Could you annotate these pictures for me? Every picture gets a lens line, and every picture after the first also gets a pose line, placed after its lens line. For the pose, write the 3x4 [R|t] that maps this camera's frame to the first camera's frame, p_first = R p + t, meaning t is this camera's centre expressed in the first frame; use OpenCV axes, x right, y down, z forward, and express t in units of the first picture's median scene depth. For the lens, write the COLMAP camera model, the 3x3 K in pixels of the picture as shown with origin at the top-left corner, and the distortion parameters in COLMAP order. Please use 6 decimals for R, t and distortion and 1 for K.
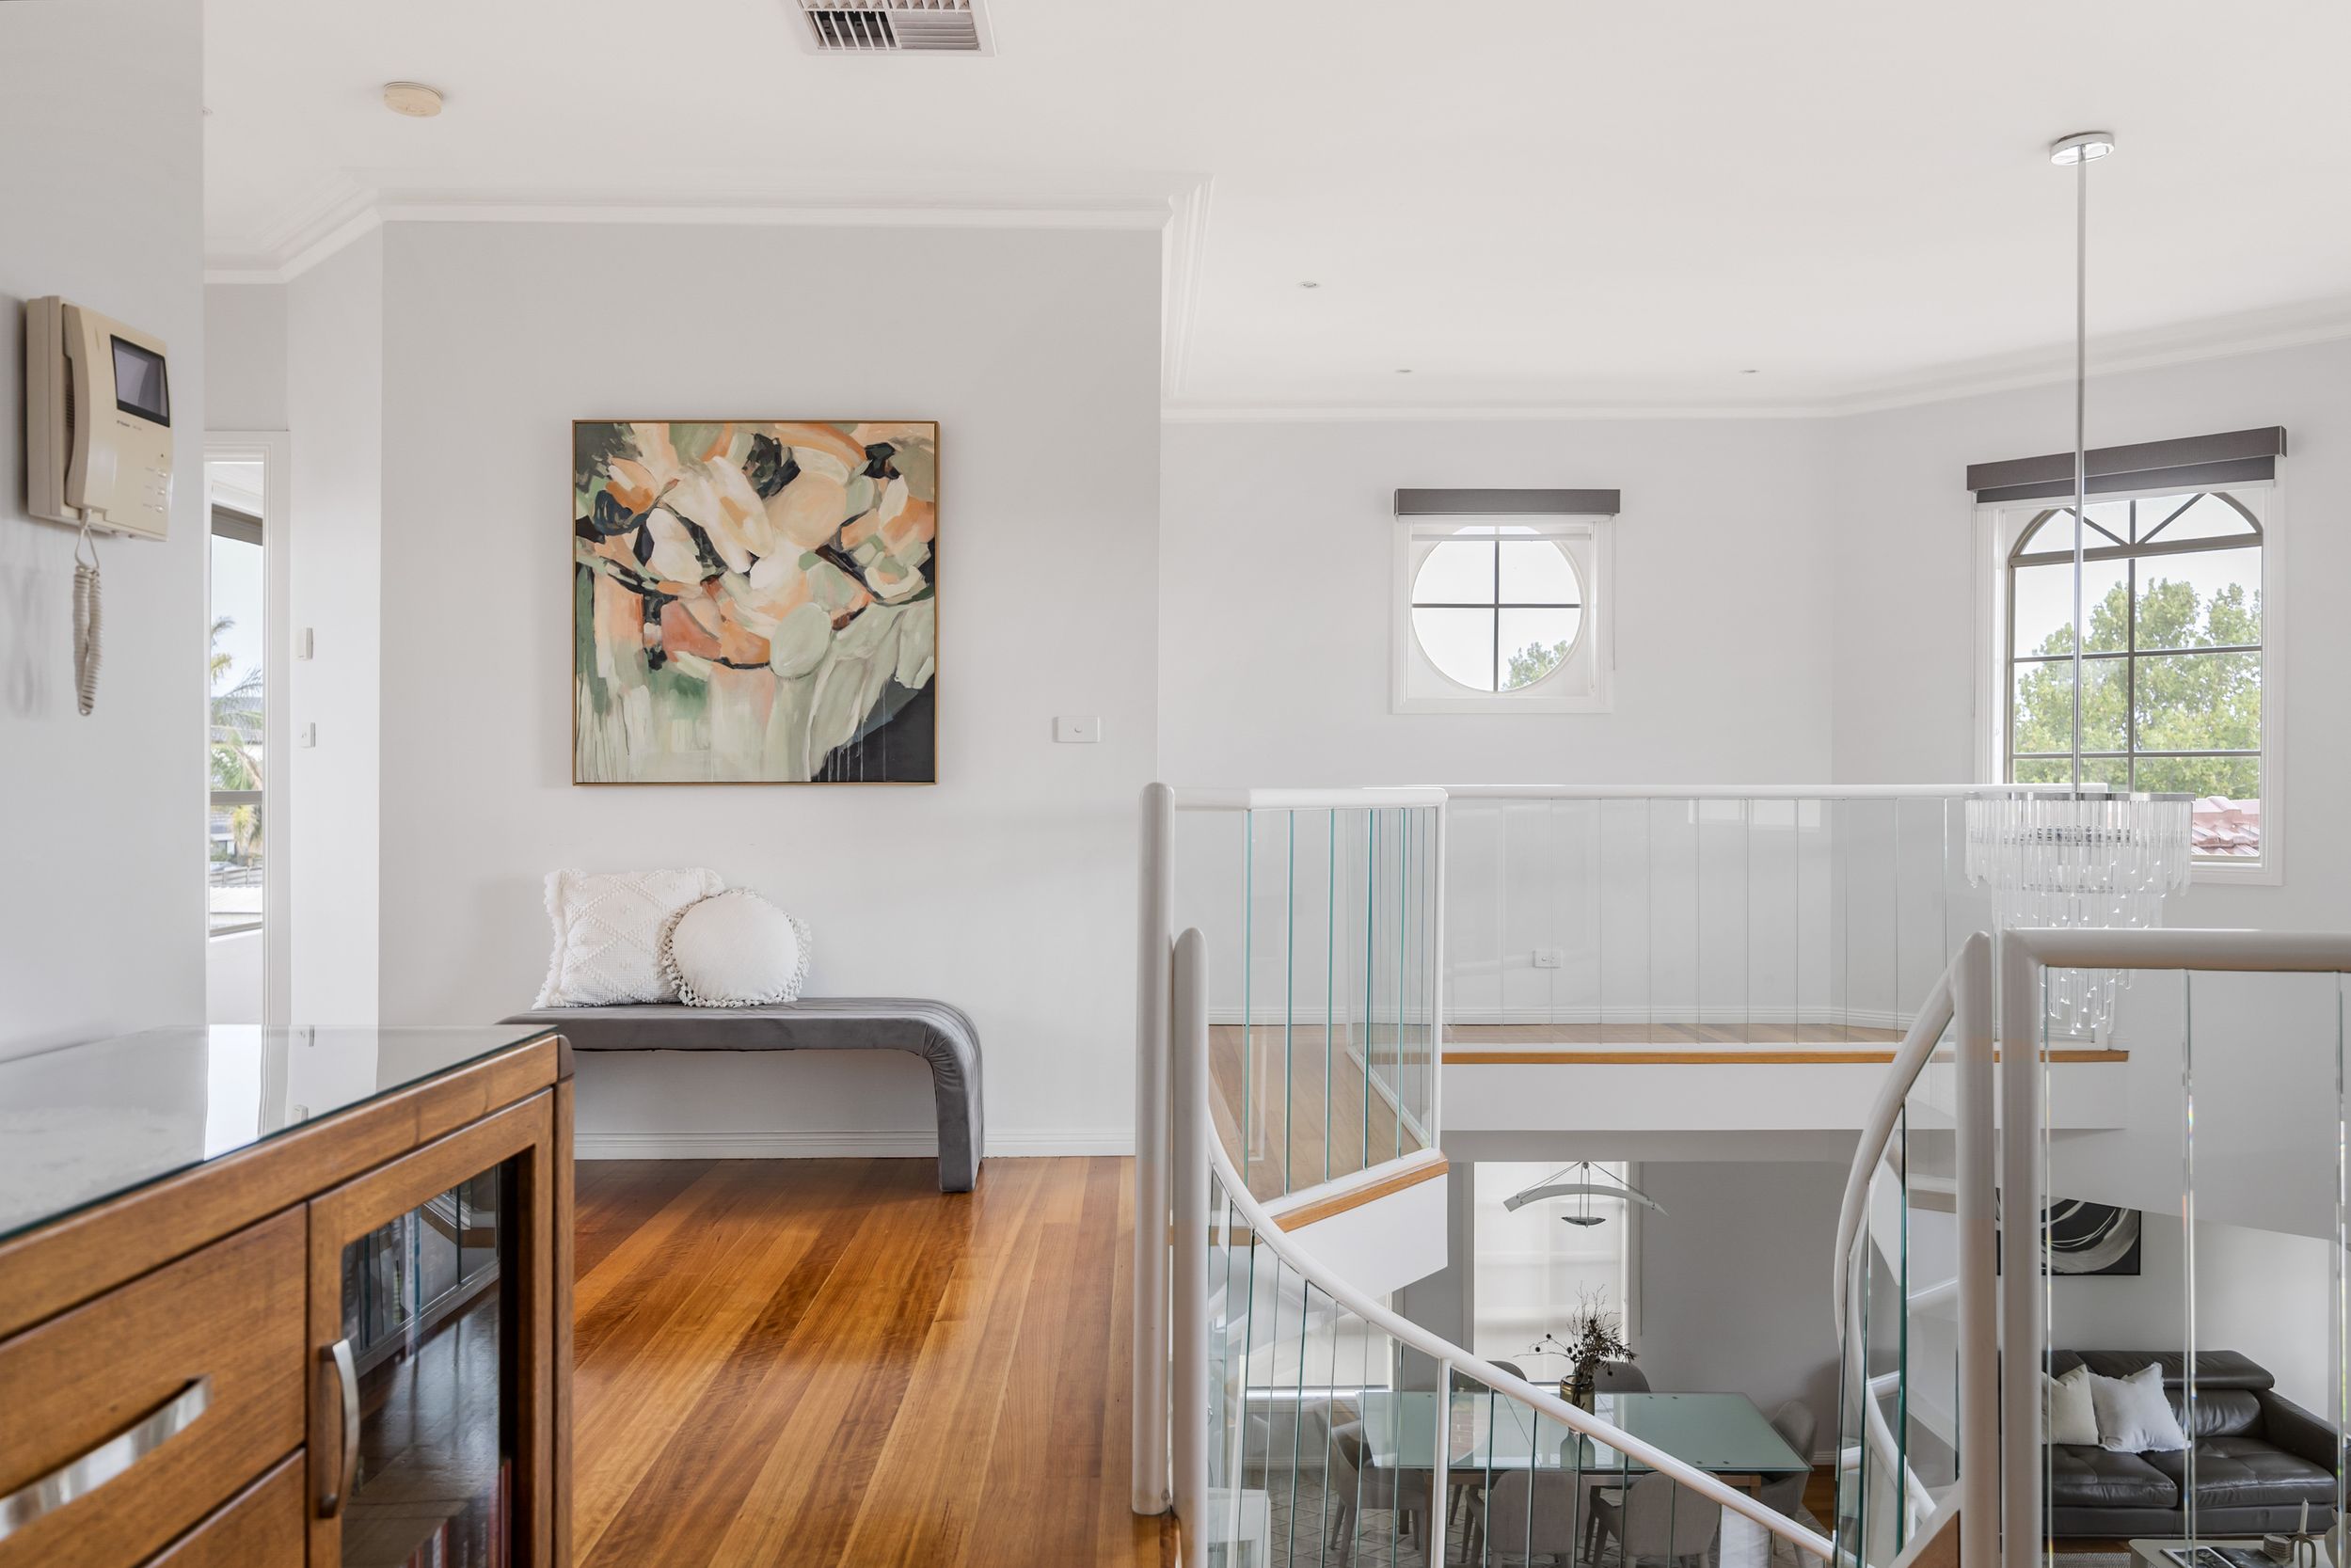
lens RADIAL K [[1690.3, 0, 1176.4], [0, 1690.3, 788.9], [0, 0, 1]] dist [-0.008541, 0.002203]
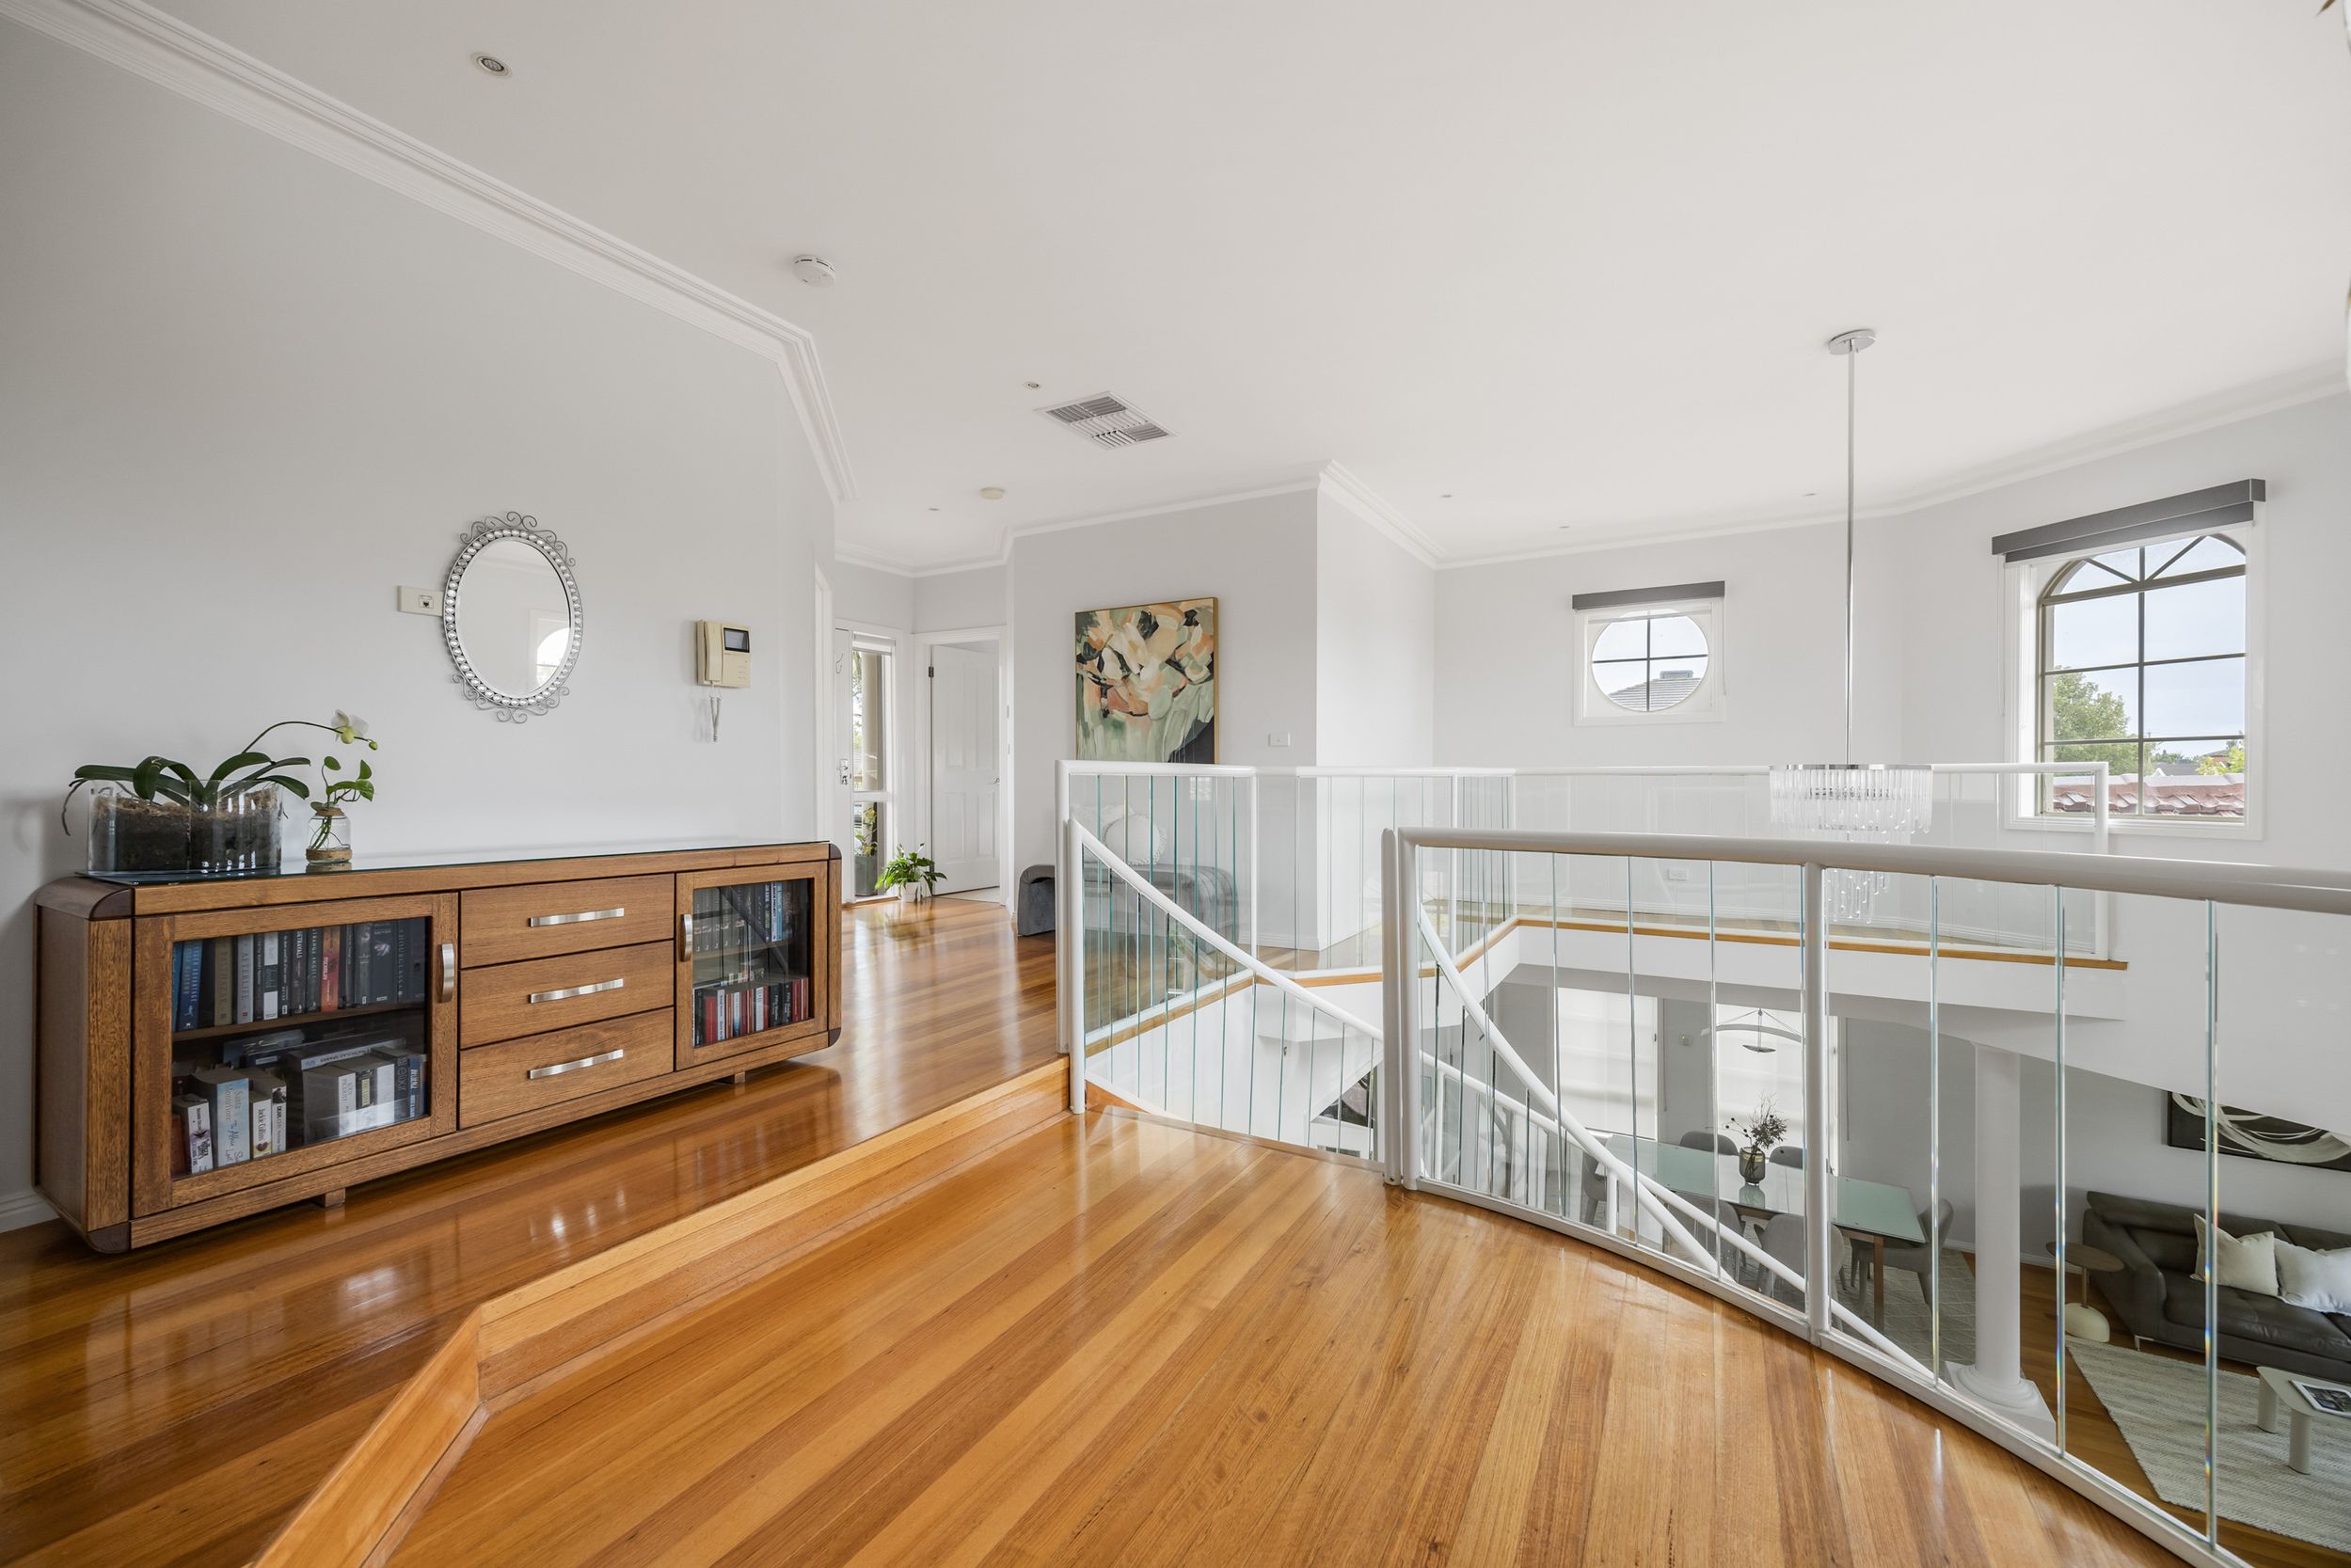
lens RADIAL K [[964.9, 0, 1173.2], [0, 964.9, 780.9], [0, 0, 1]] dist [0.002526, 0.000559]
pose [[0.851137, -0.001676, -0.524941, 0.455806], [0.002235, 0.999997, 0.000432, 0.014378], [0.524939, -0.001541, 0.851138, -0.066686]]
